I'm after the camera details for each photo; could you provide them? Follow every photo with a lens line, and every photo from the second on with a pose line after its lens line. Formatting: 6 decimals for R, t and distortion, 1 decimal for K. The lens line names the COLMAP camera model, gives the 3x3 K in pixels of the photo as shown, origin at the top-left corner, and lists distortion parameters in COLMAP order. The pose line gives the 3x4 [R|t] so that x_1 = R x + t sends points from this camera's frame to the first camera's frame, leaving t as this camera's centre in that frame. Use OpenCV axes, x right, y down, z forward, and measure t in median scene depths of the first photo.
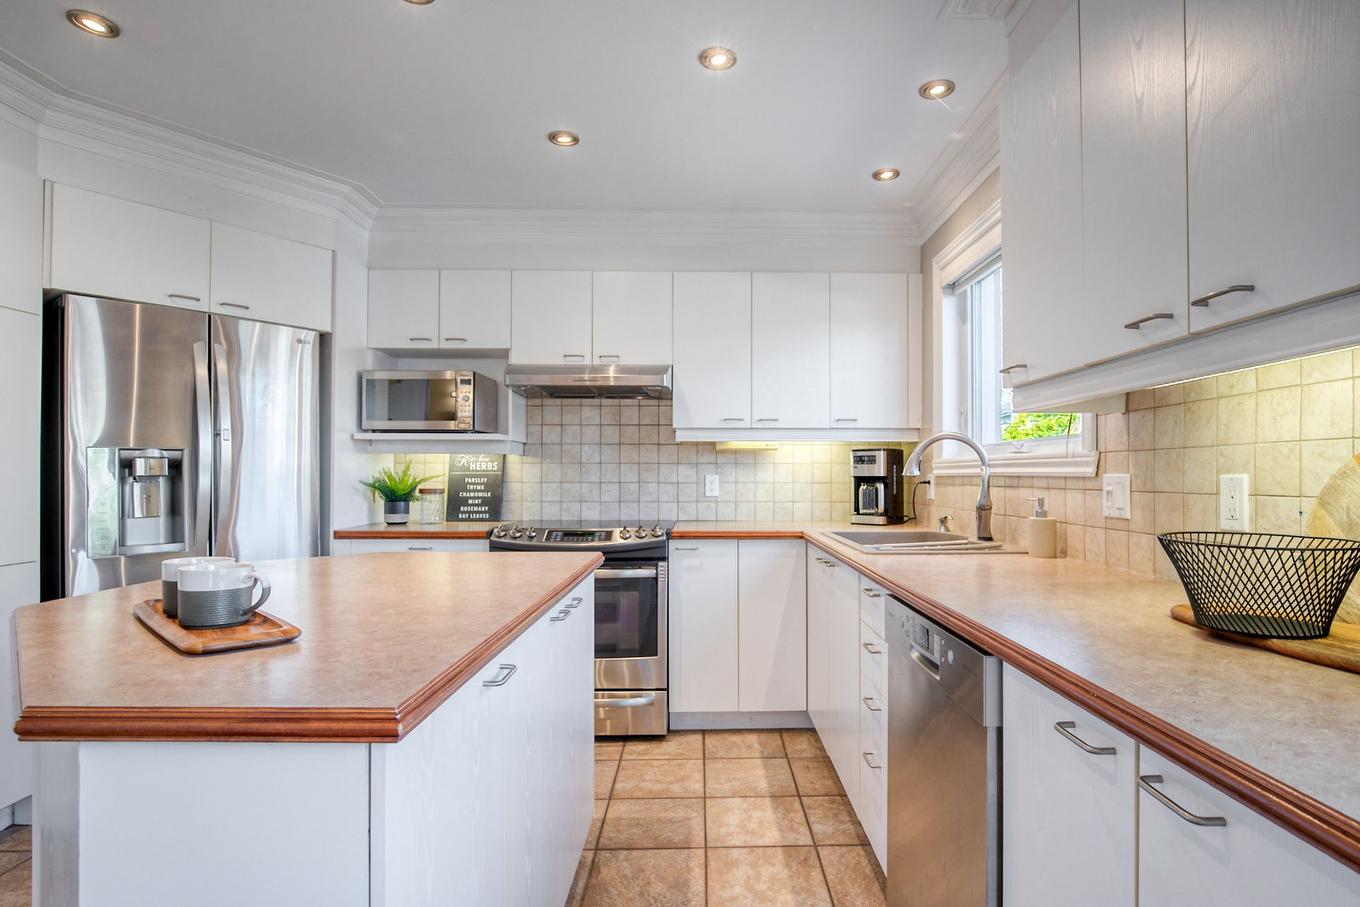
lens RADIAL K [[693.8, 0, 712.5], [0, 693.8, 464.9], [0, 0, 1]] dist [-0.017607, 0.003710]
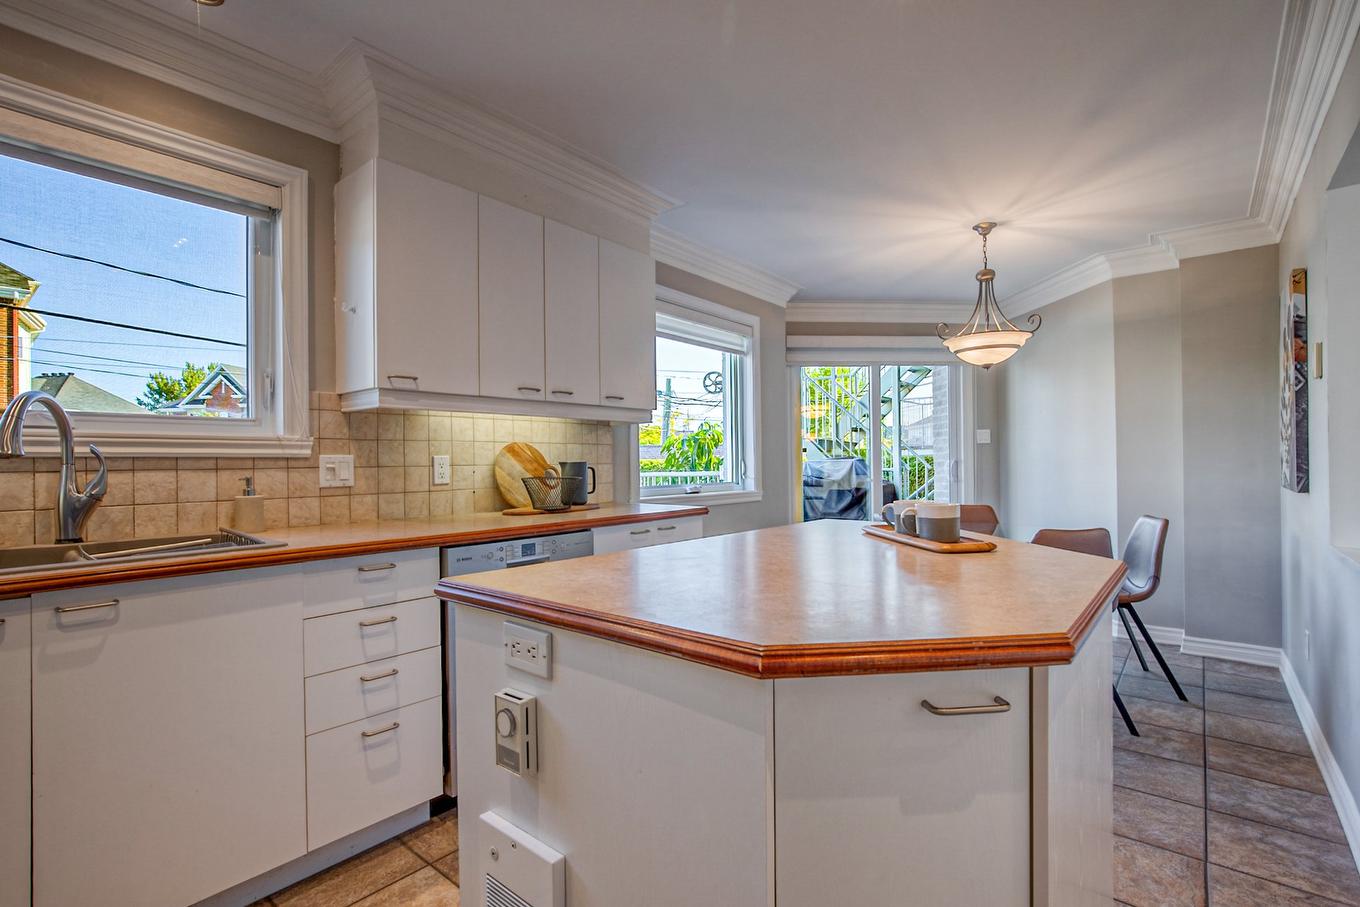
lens RADIAL K [[640.4, 0, 673.0], [0, 640.4, 463.8], [0, 0, 1]] dist [-0.008327, -0.001078]
pose [[-0.746027, 0.005268, 0.665895, -0.449427], [0.000170, 0.999970, -0.007720, 0.023593], [-0.665916, -0.005646, -0.746006, 0.878586]]
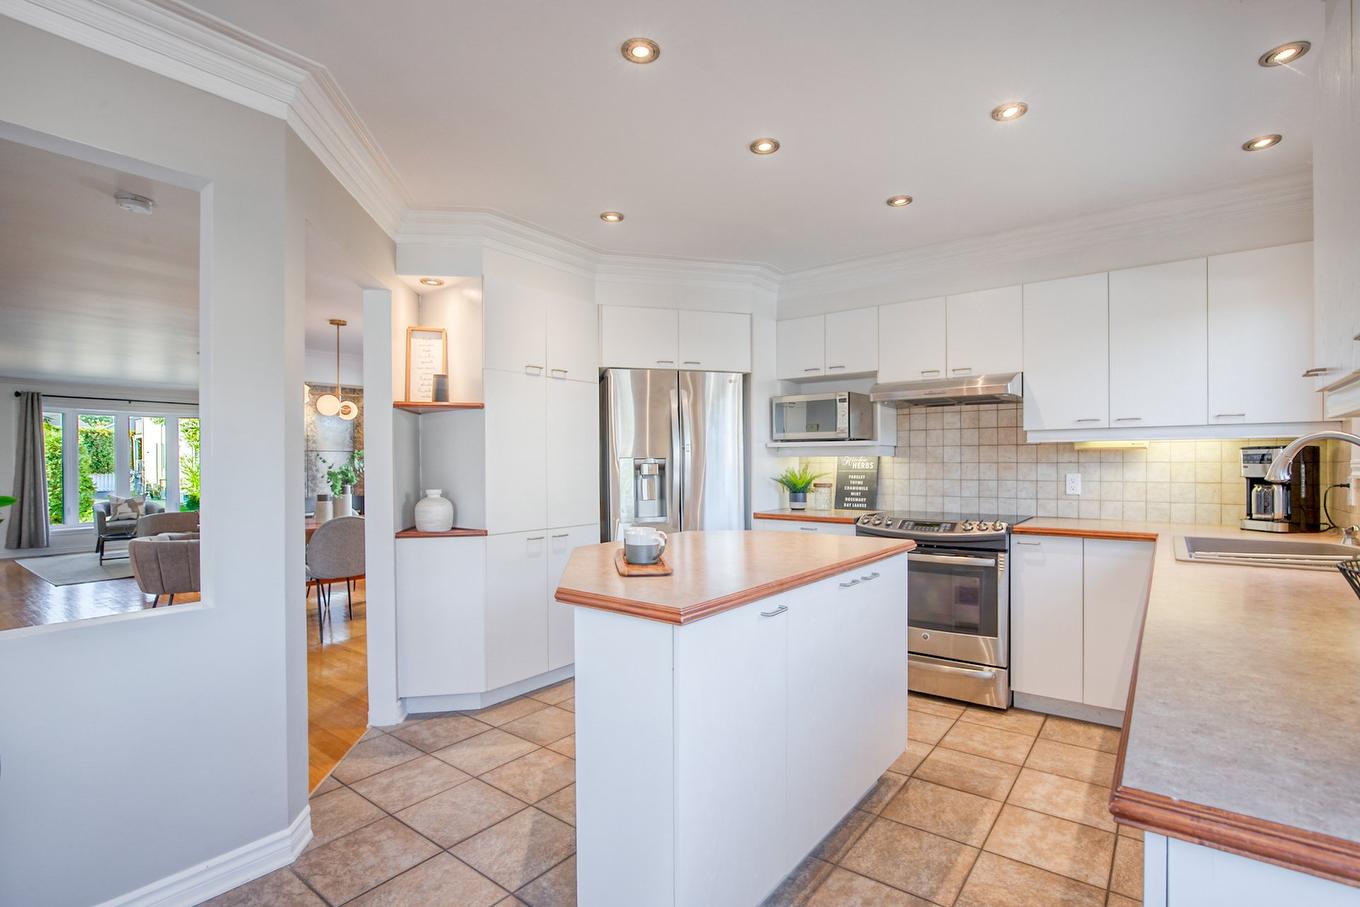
lens RADIAL K [[640.4, 0, 701.9], [0, 640.4, 465.6], [0, 0, 1]] dist [-0.008327, -0.001078]
pose [[0.788653, -0.001402, -0.614837, 0.175991], [0.012237, 0.999835, 0.013416, -0.020260], [0.614717, -0.018104, 0.788540, -0.099216]]
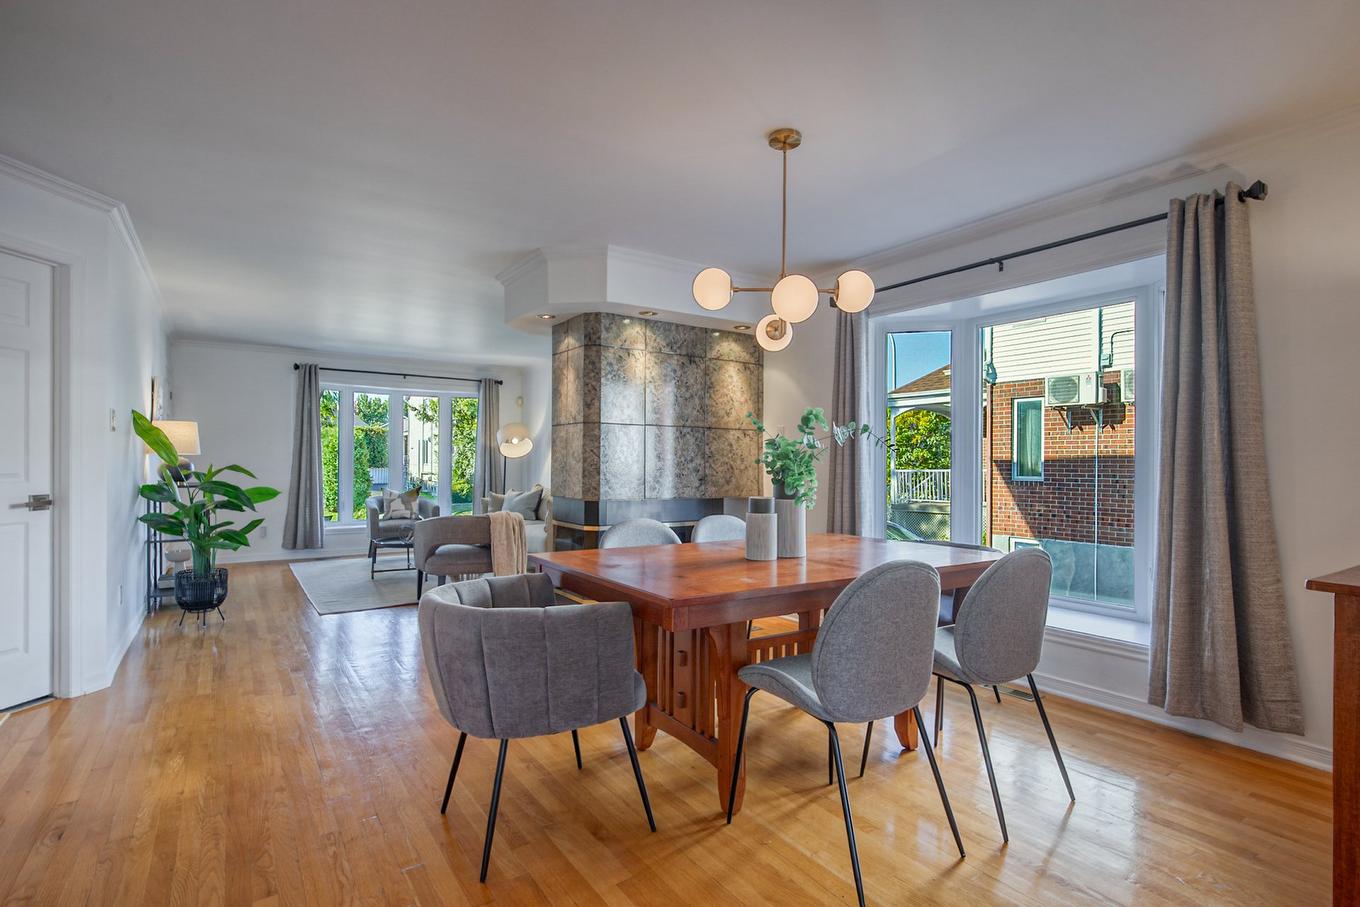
lens RADIAL K [[640.4, 0, 677.7], [0, 640.4, 464.6], [0, 0, 1]] dist [-0.008327, -0.001078]
pose [[0.557371, 0.004499, -0.830251, -1.056859], [0.000902, 0.999981, 0.006024, 0.015353], [0.830263, -0.004107, 0.557357, 0.091931]]
